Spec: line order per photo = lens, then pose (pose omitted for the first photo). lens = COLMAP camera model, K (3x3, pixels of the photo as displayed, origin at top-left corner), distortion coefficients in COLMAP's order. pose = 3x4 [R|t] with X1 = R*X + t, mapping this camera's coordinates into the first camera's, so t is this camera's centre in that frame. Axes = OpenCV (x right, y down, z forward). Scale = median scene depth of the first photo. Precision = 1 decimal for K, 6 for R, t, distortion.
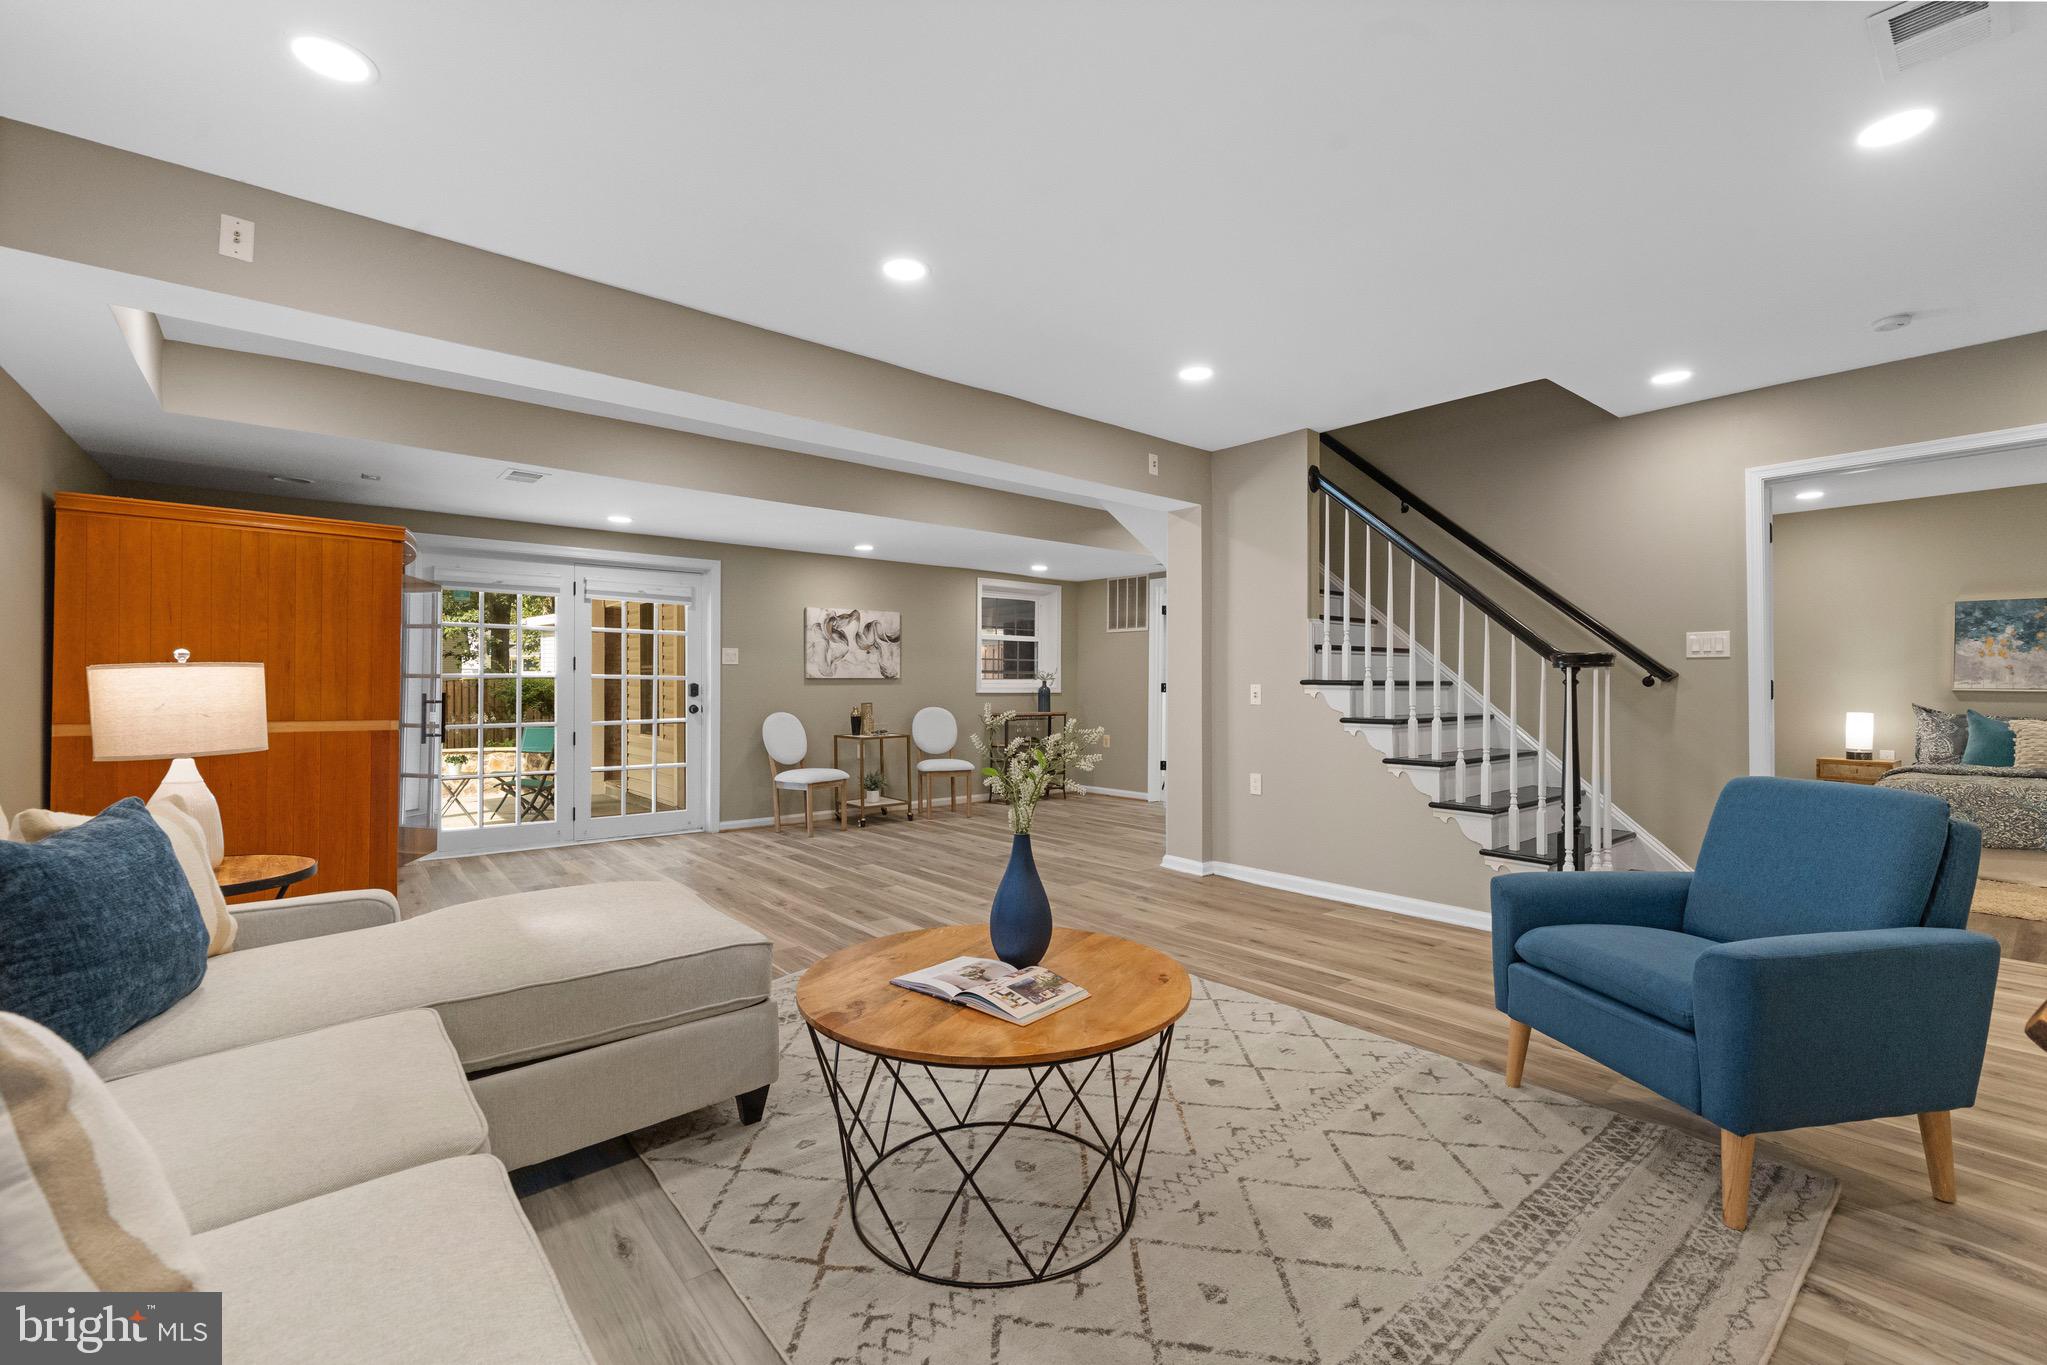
lens RADIAL K [[857.6, 0, 1023.5], [0, 857.6, 682.5], [0, 0, 1]] dist [0.001570, 0.000217]
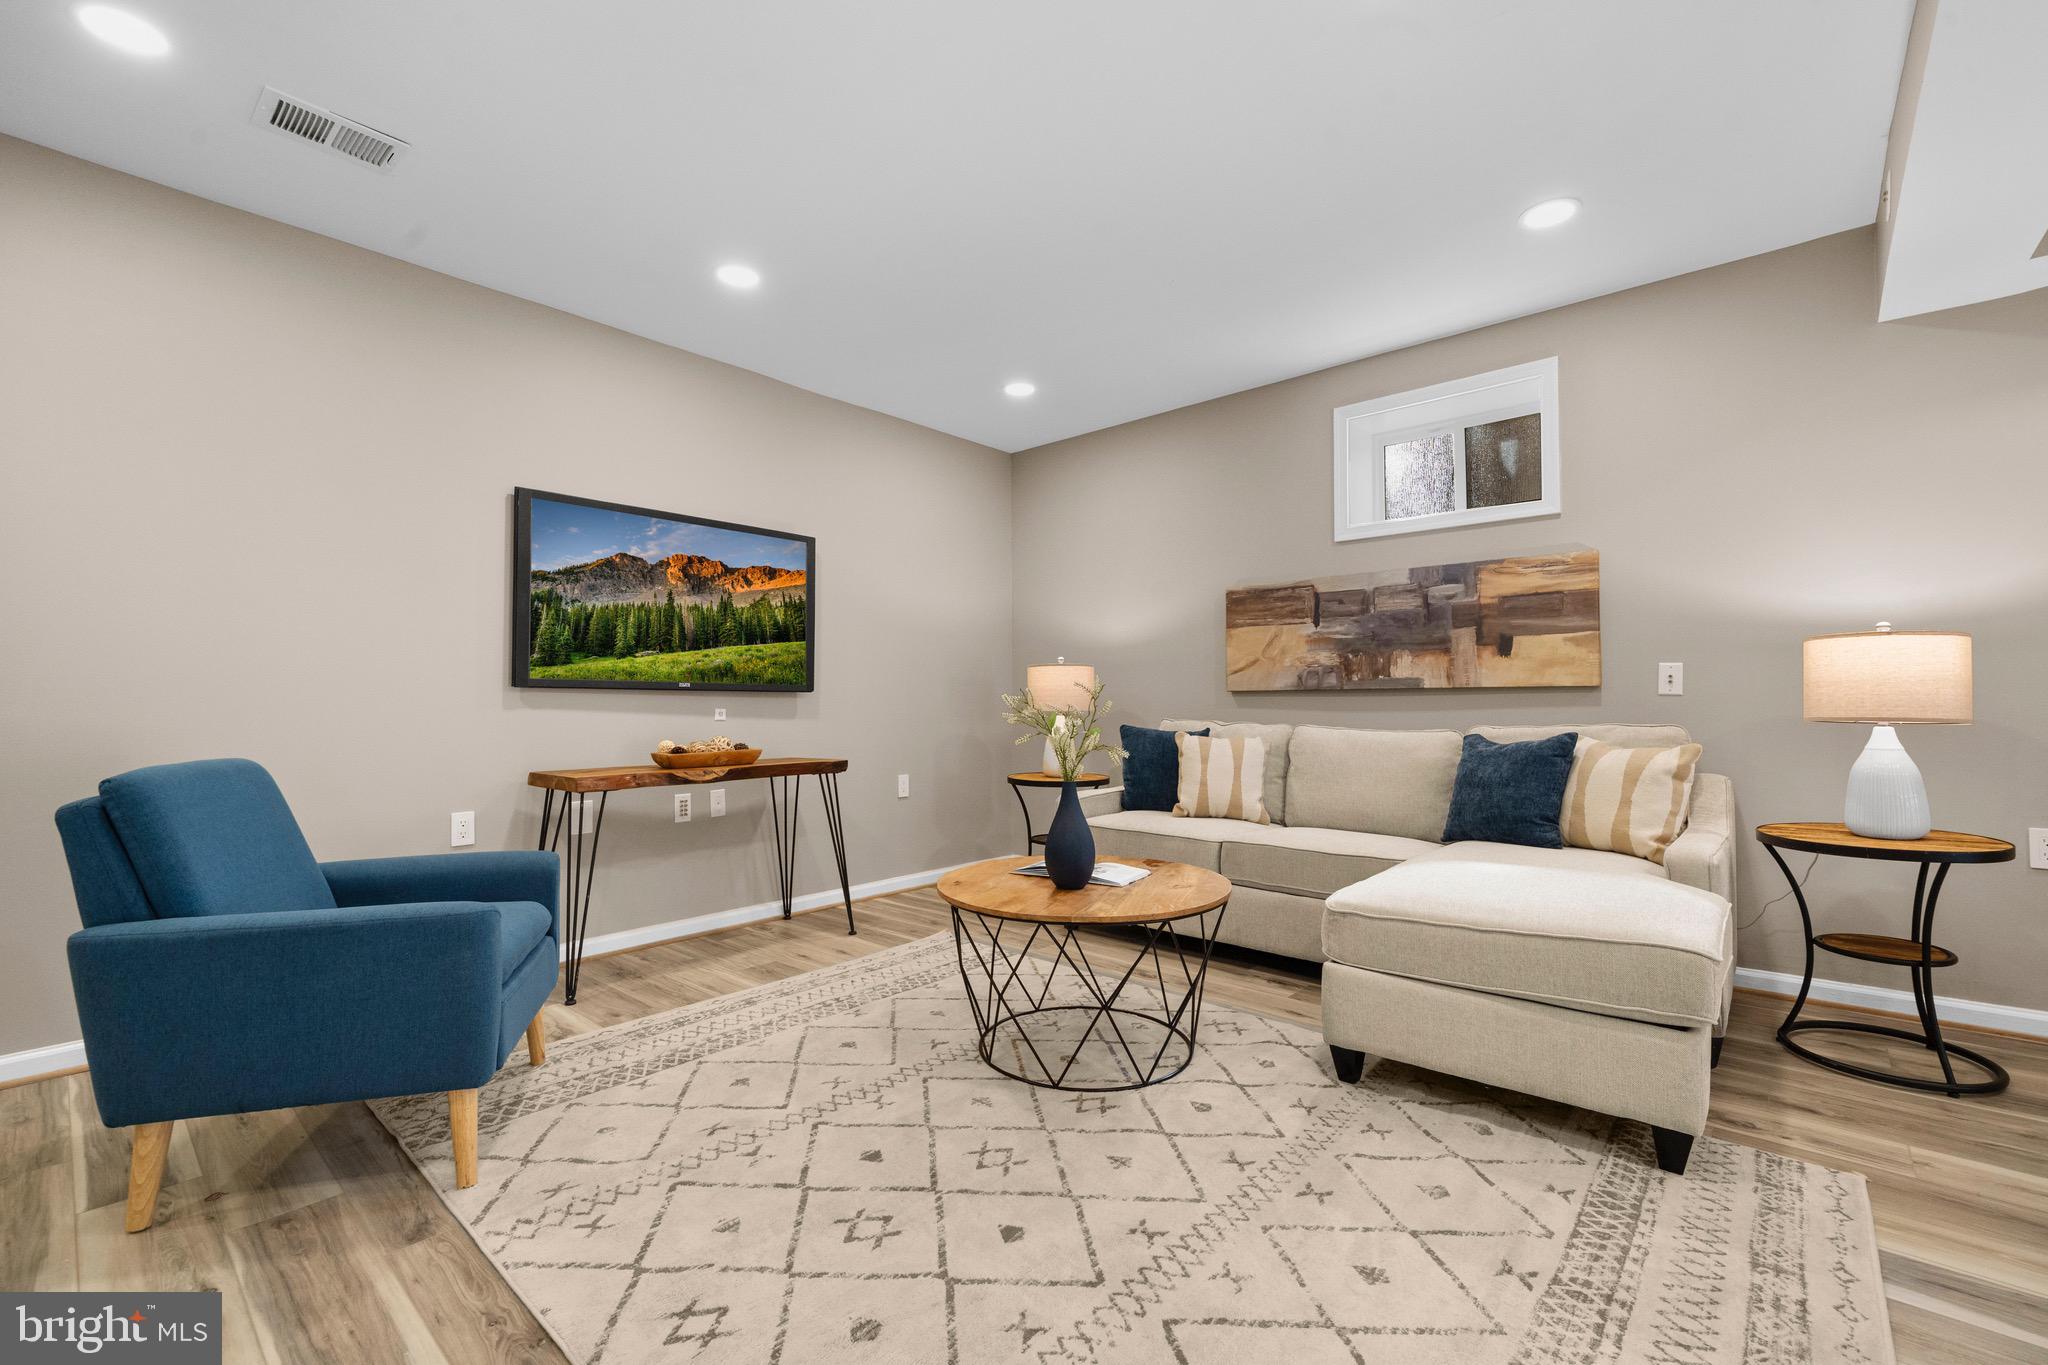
lens RADIAL K [[867.0, 0, 1024.5], [0, 867.0, 720.5], [0, 0, 1]] dist [0.000001, 0.000052]
pose [[-0.987292, 0.008694, -0.158676, 0.098737], [0.006911, 0.999907, 0.011787, 0.030377], [0.158763, 0.010540, -0.987260, 0.844992]]
